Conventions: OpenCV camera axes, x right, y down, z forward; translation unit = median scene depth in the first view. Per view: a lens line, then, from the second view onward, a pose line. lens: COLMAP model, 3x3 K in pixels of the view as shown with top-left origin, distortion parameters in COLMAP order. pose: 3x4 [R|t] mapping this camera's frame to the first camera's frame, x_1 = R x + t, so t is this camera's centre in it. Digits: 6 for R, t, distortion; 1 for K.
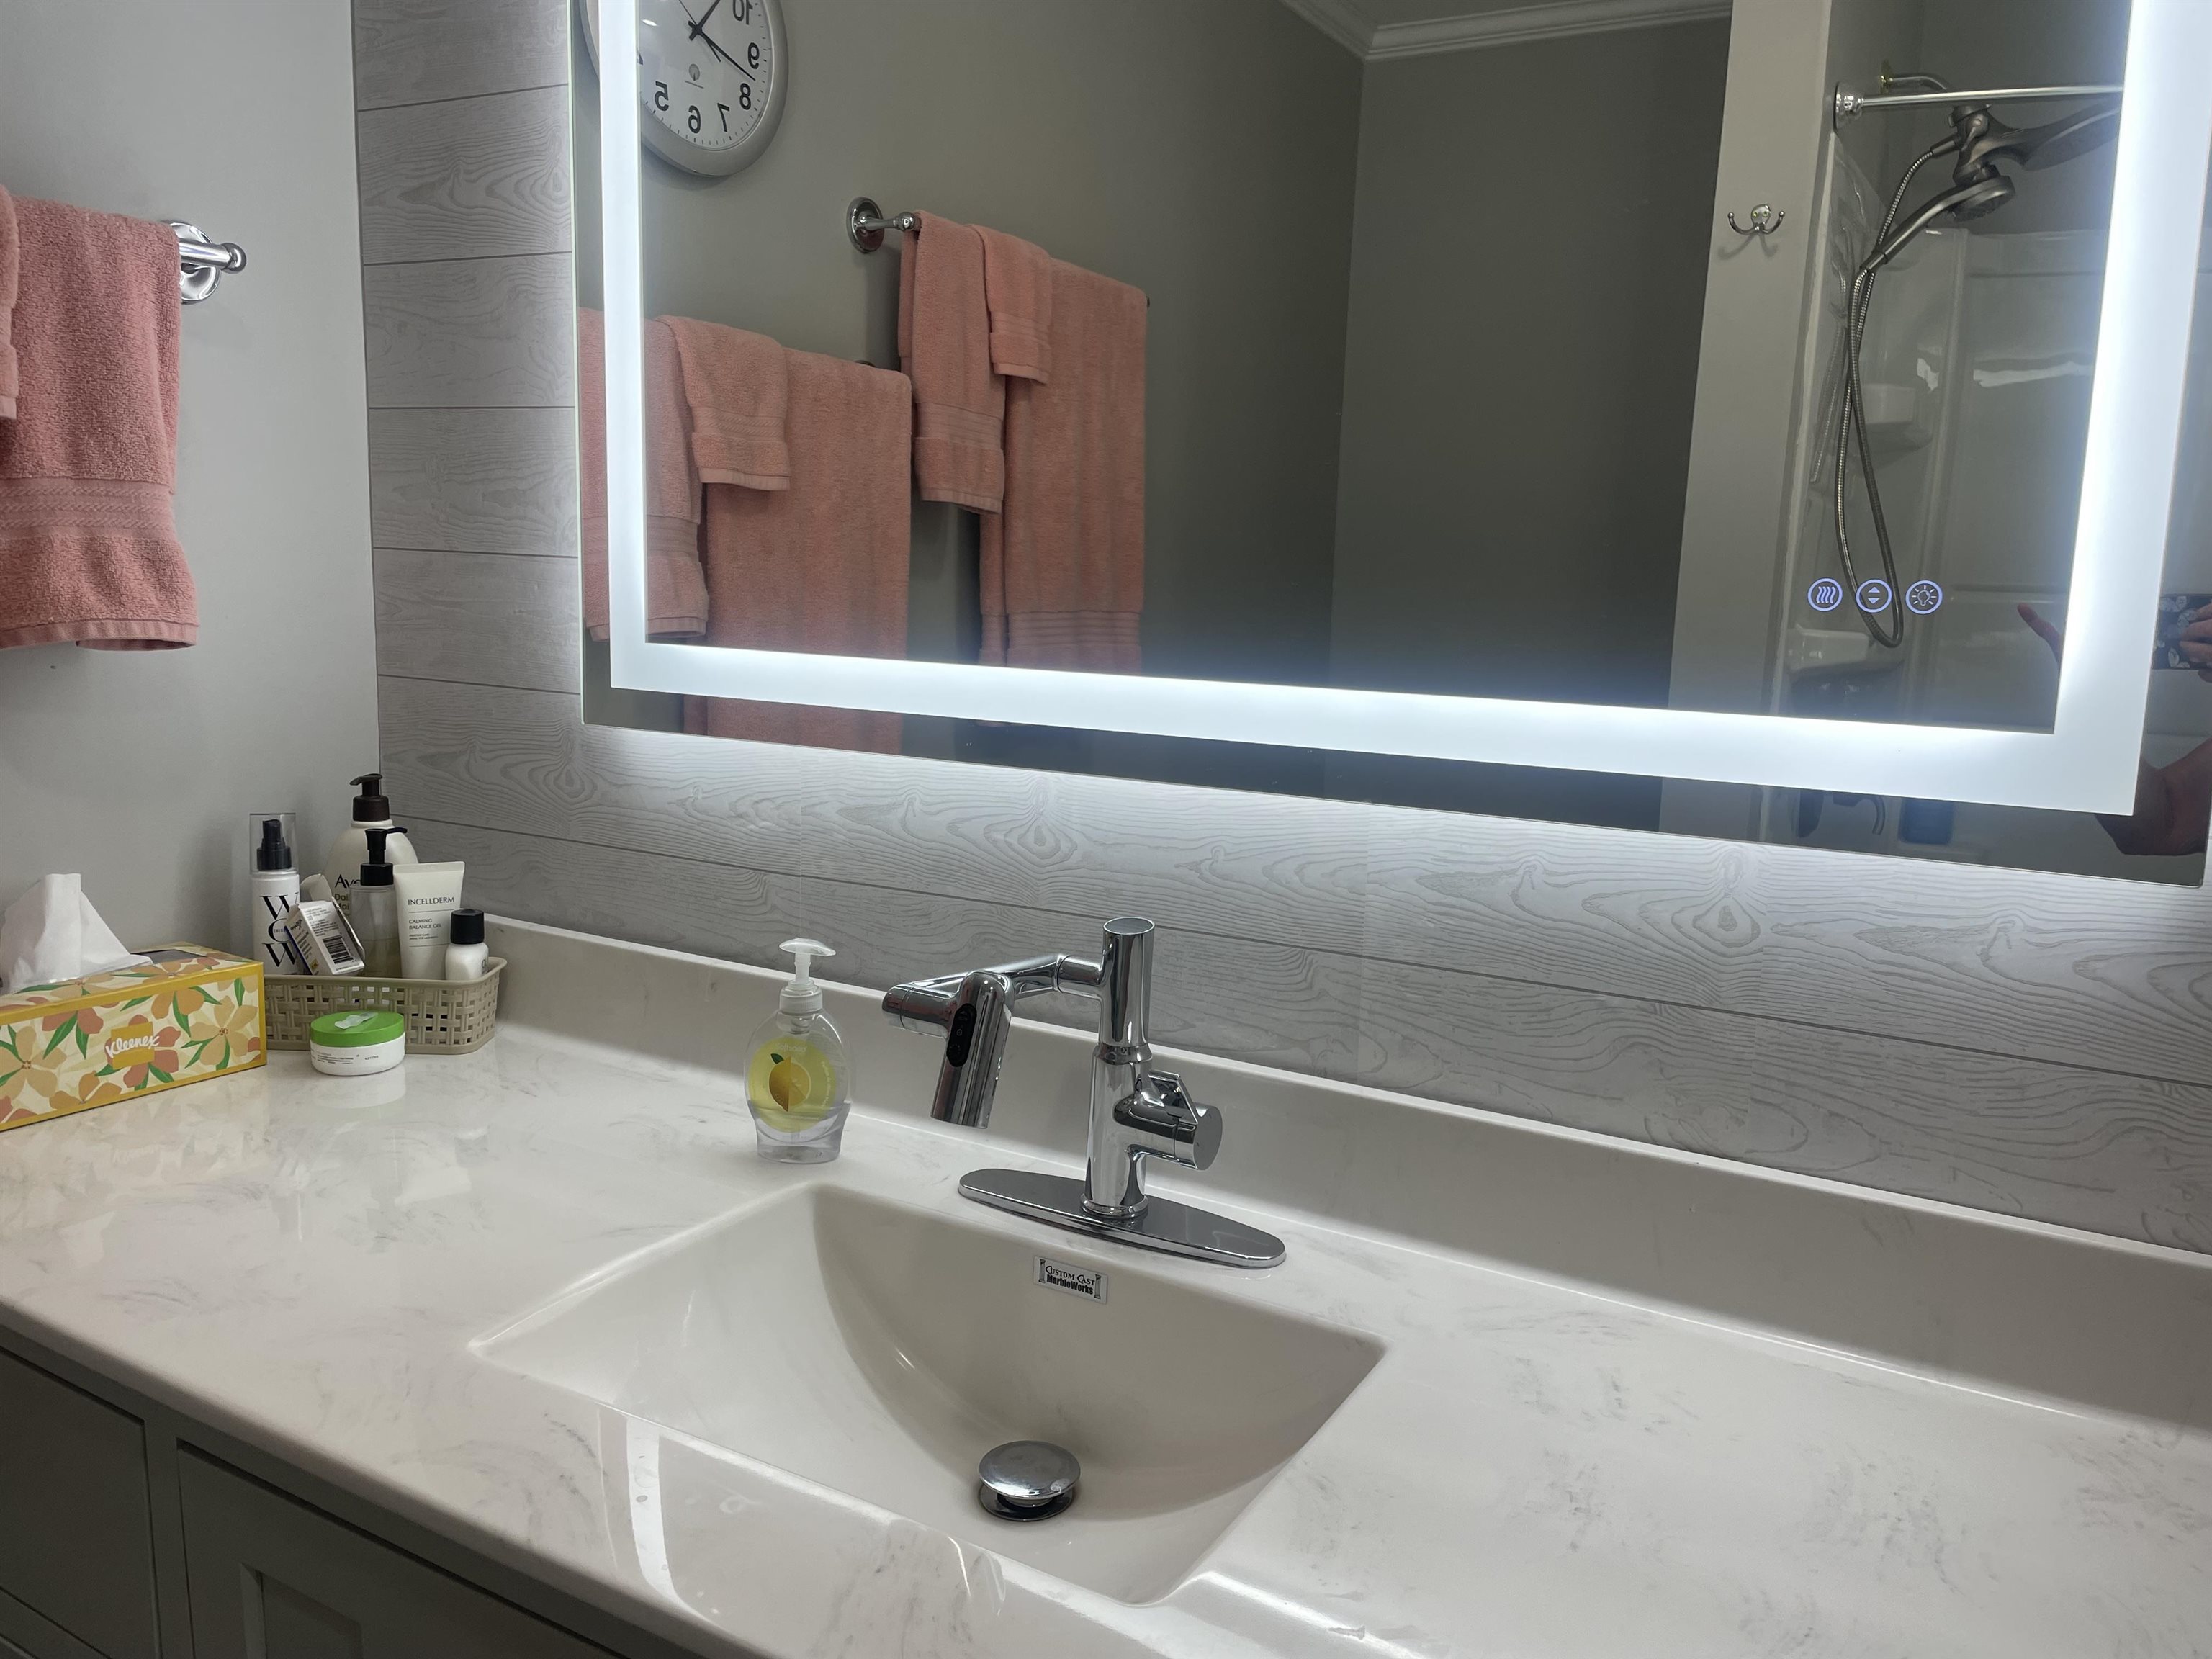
lens RADIAL K [[1652.7, 0, 1111.5], [0, 1652.7, 848.4], [0, 0, 1]] dist [0.078505, -0.107067]
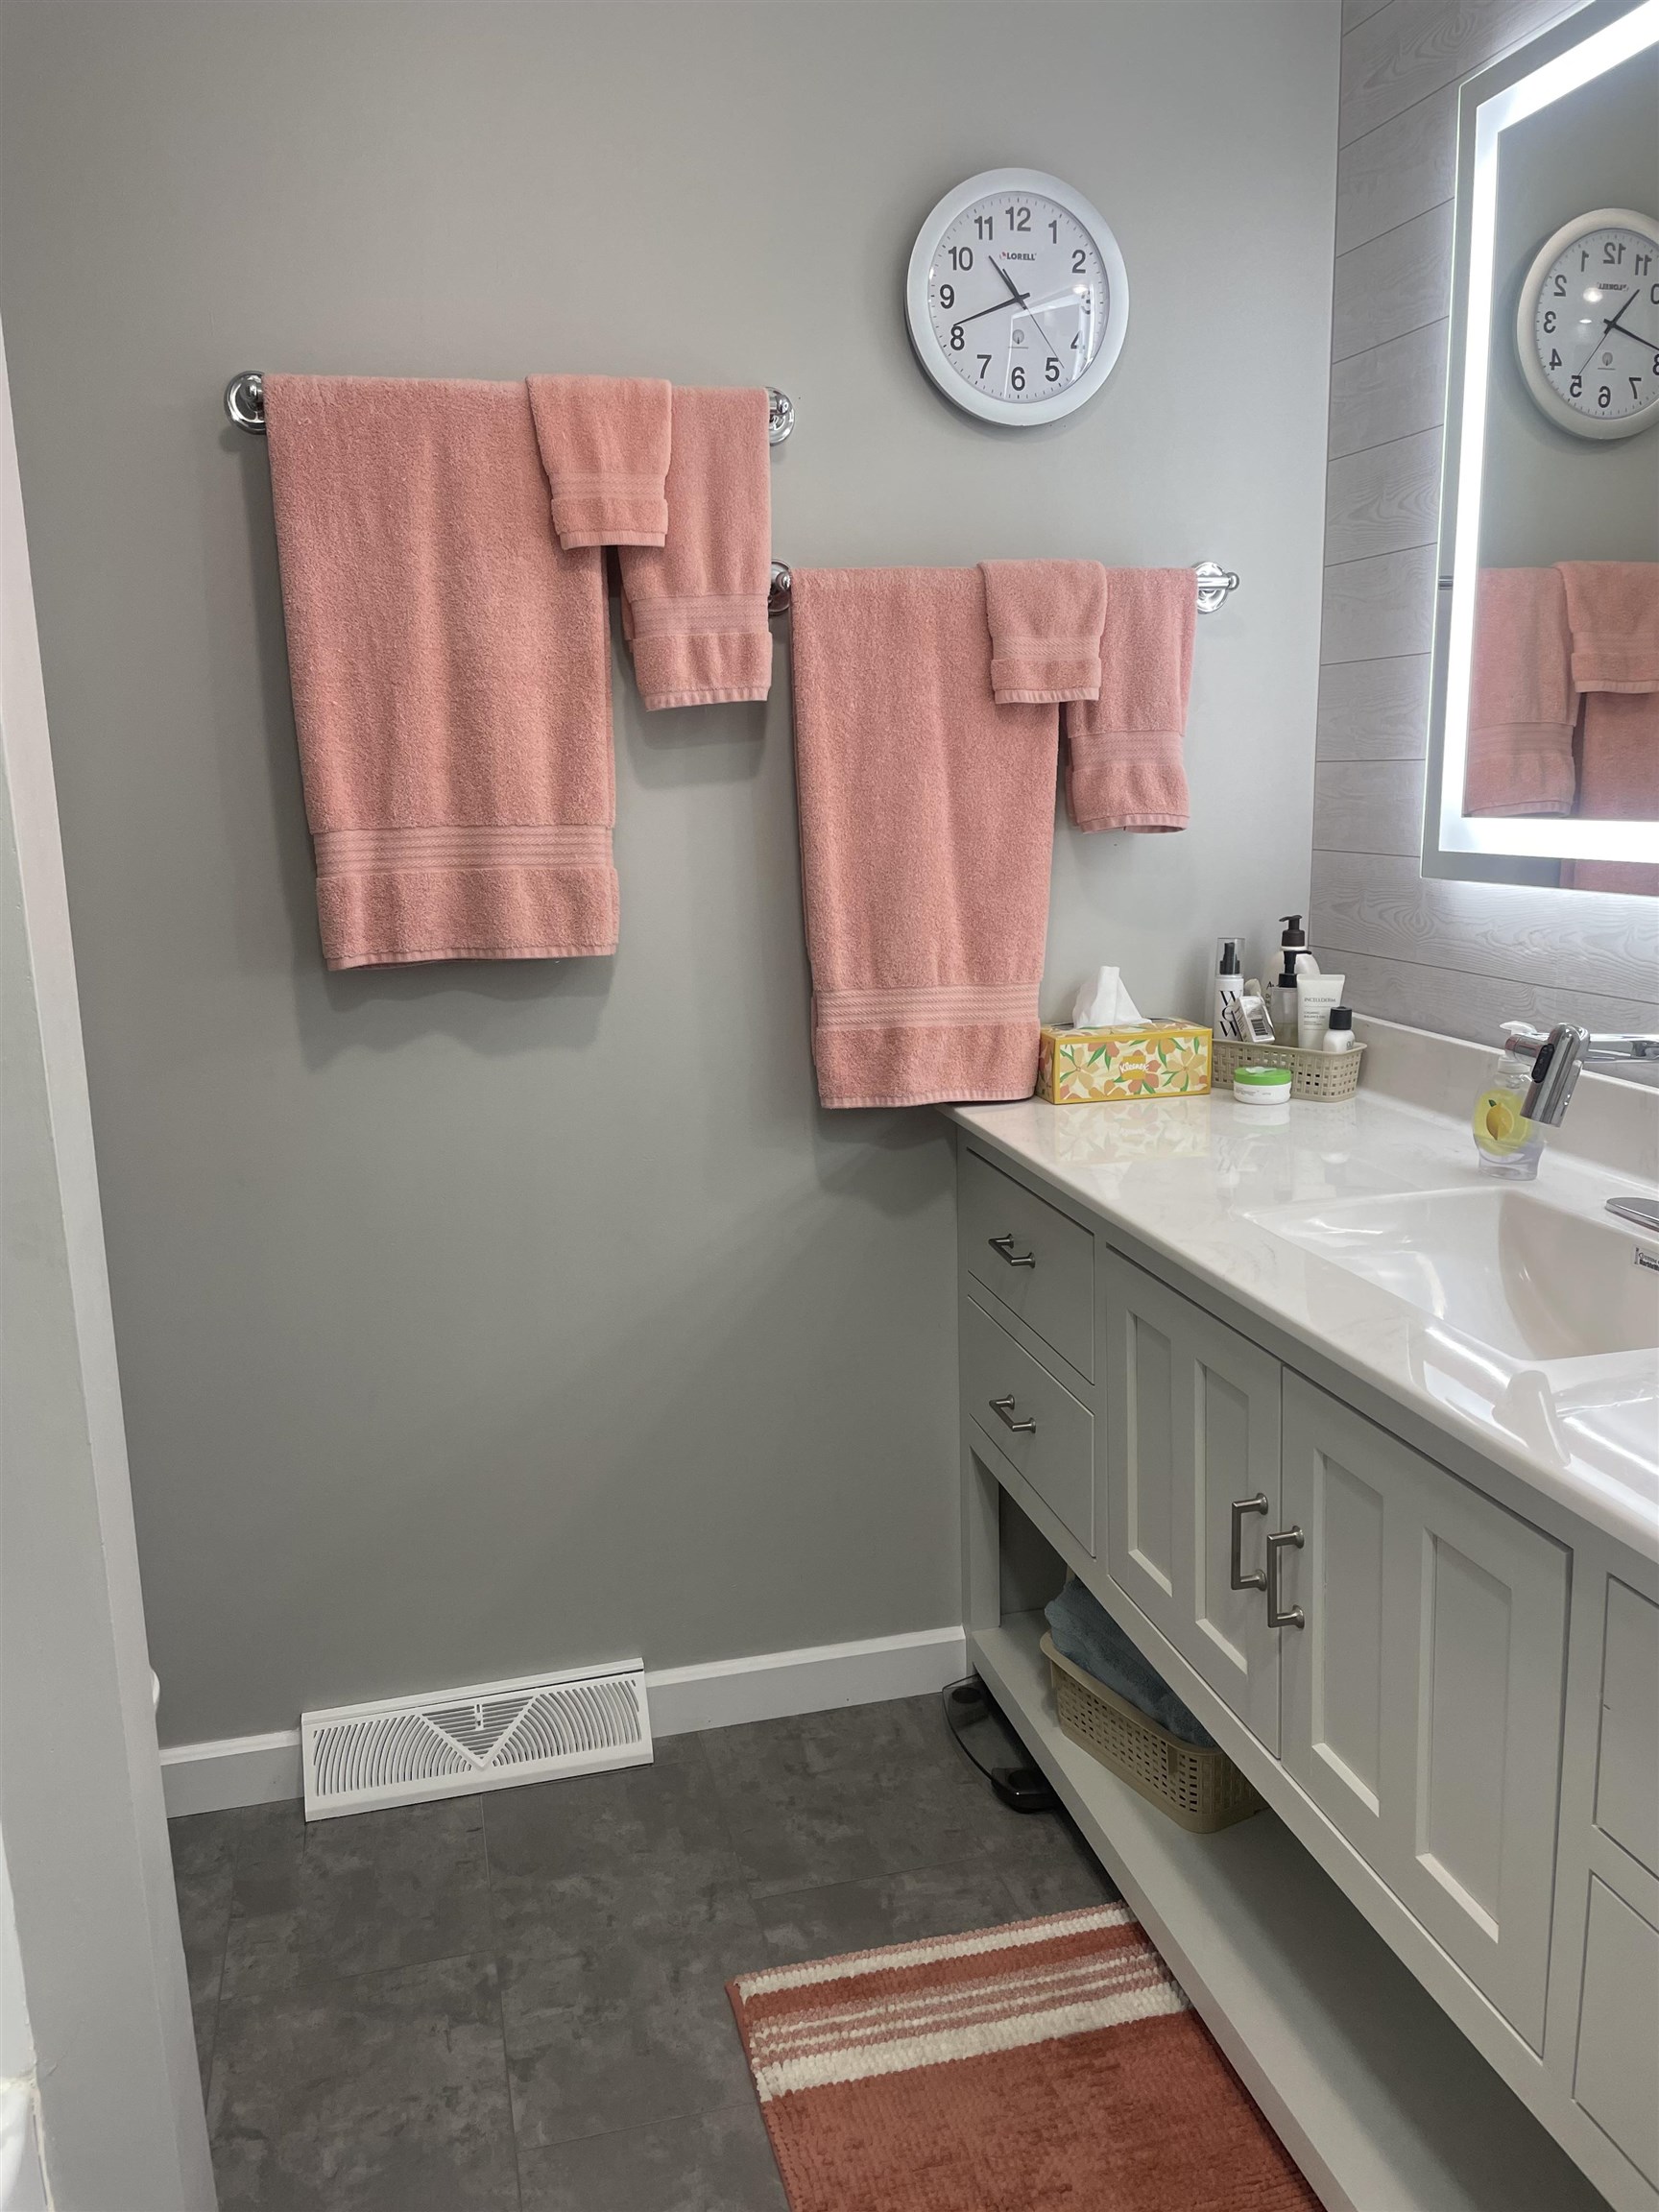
lens RADIAL K [[1685.0, 0, 893.1], [0, 1685.0, 1111.7], [0, 0, 1]] dist [0.003259, 0.003032]
pose [[0.723554, 0.084577, -0.685067, 0.364113], [-0.063838, 0.996411, 0.055589, 0.074016], [0.687310, 0.003512, 0.726356, -0.357640]]
